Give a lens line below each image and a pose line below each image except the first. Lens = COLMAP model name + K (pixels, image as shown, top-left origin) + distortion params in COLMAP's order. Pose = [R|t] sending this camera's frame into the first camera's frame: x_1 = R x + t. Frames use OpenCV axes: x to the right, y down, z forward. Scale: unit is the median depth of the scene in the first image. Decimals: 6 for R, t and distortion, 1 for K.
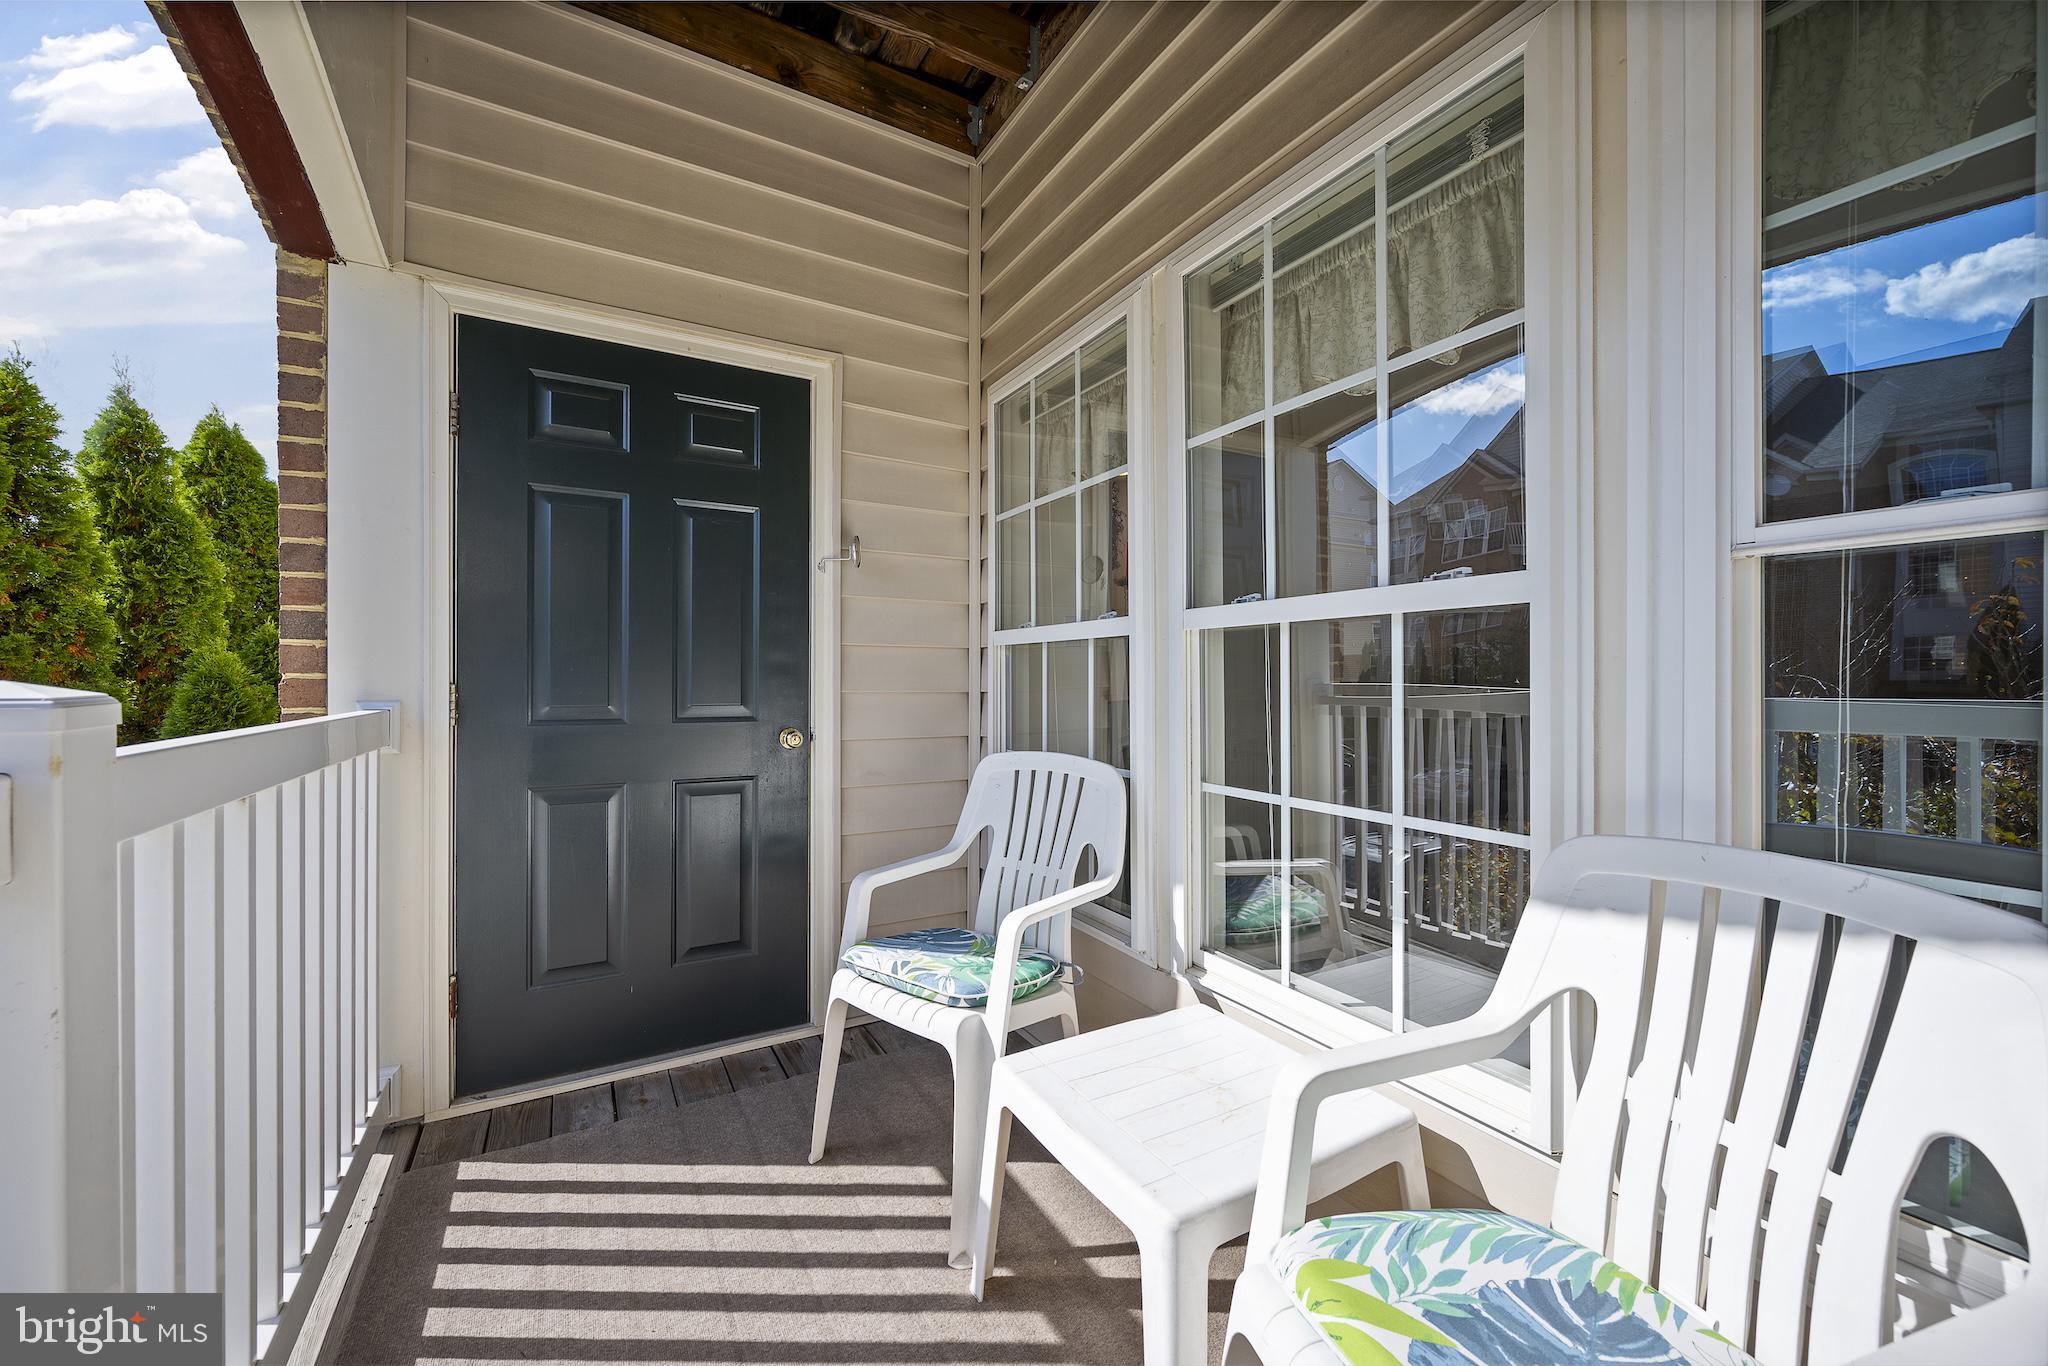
lens RADIAL K [[832.7, 0, 990.5], [0, 832.7, 681.1], [0, 0, 1]] dist [-0.002696, -0.000083]
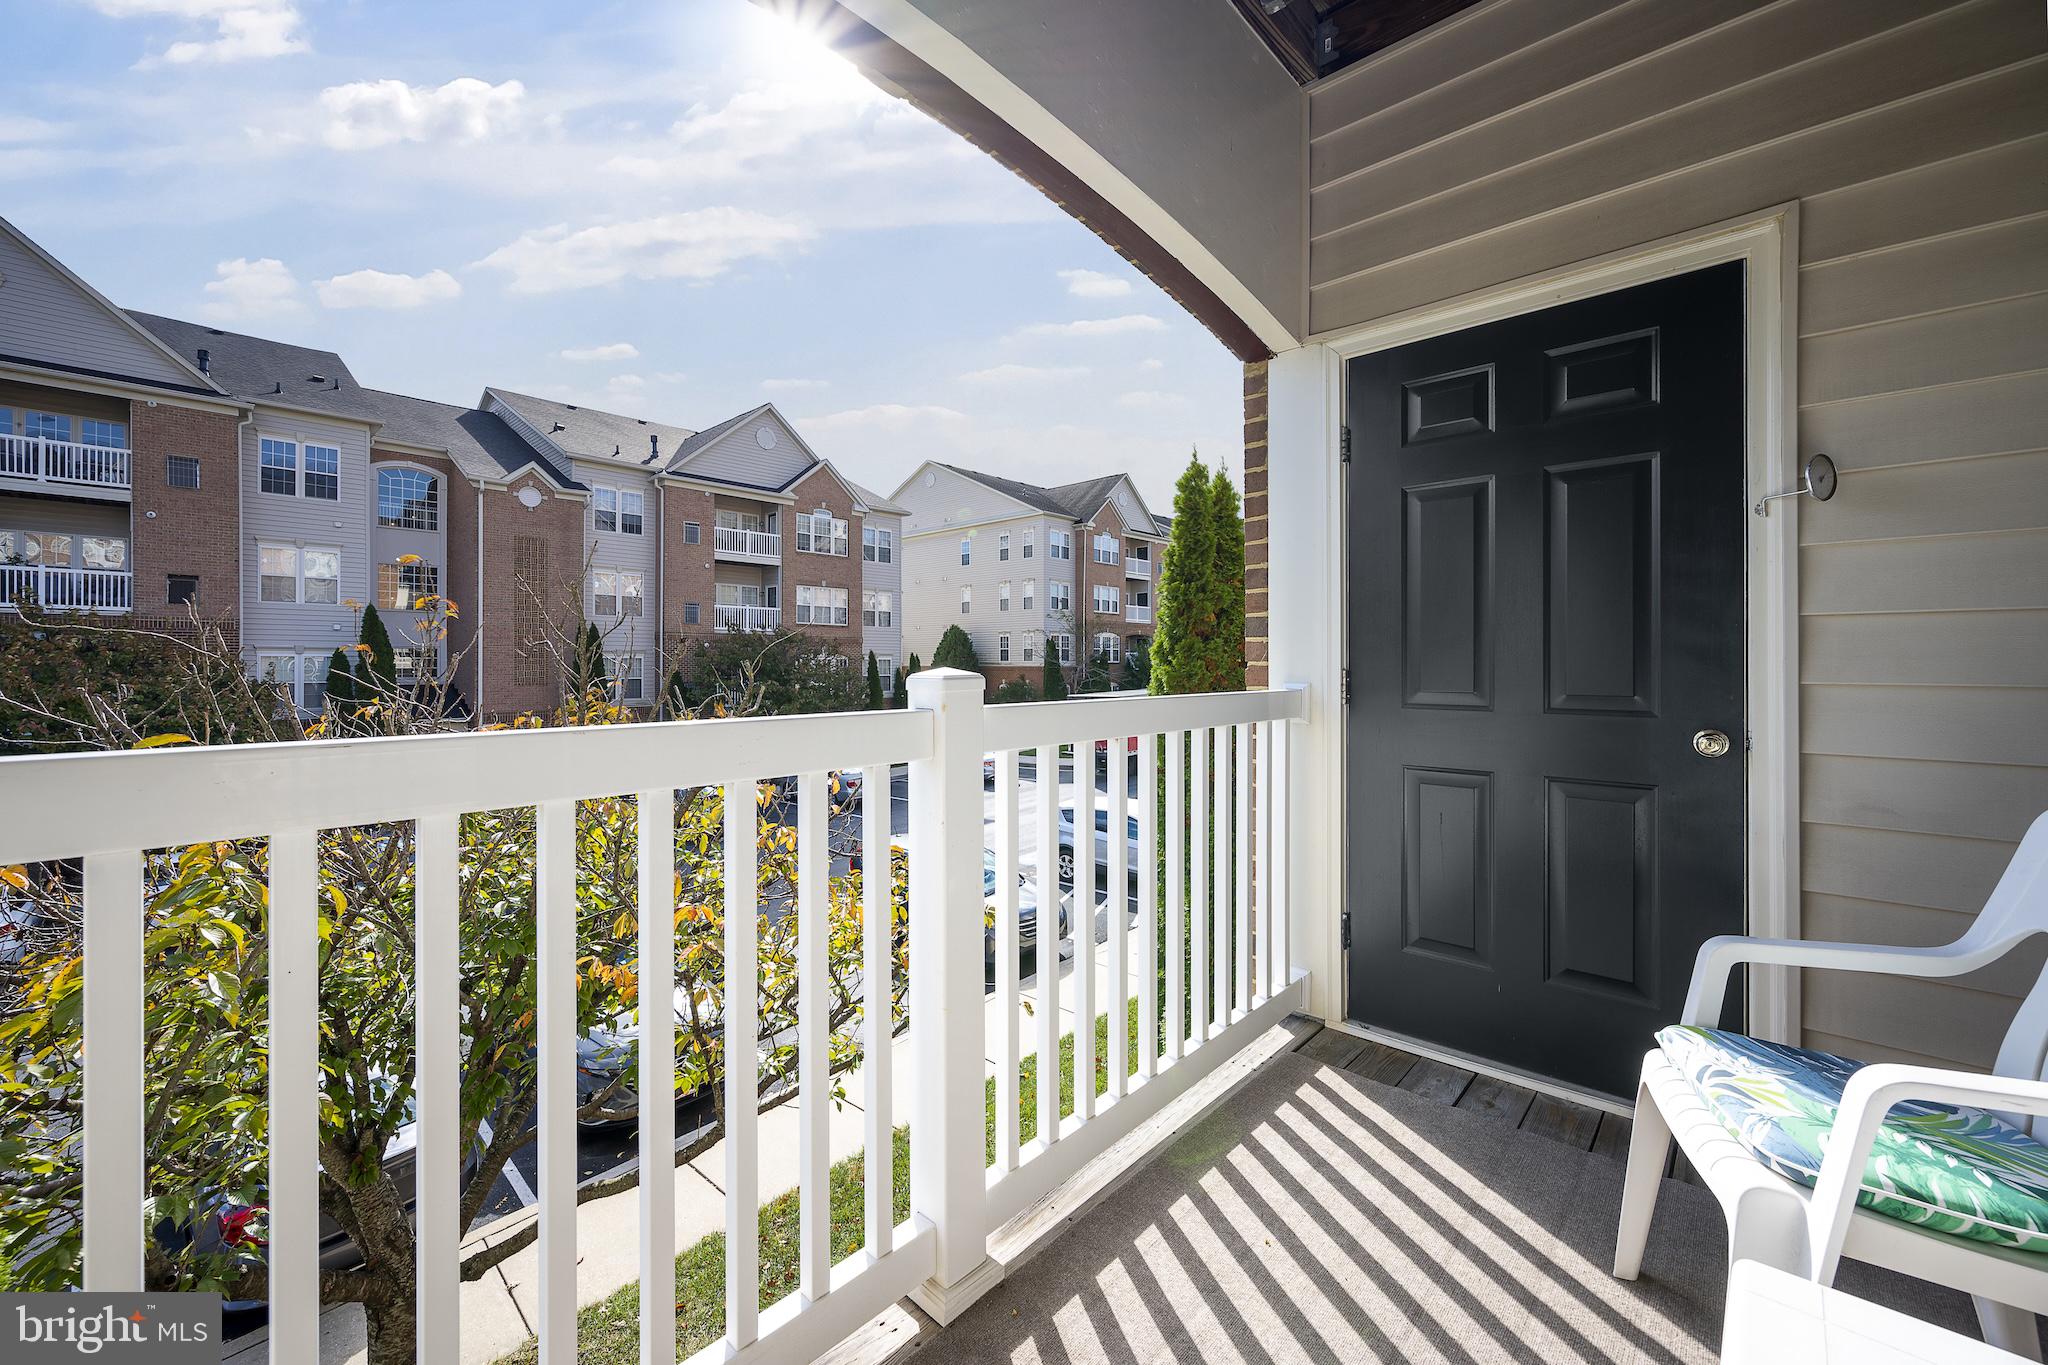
lens RADIAL K [[821.8, 0, 1024.9], [0, 821.8, 658.2], [0, 0, 1]] dist [0.001078, -0.000130]
pose [[0.284597, -0.009033, -0.958605, 0.365031], [-0.000289, 0.999955, -0.009509, -0.001439], [0.958647, 0.002983, 0.284582, 0.225964]]
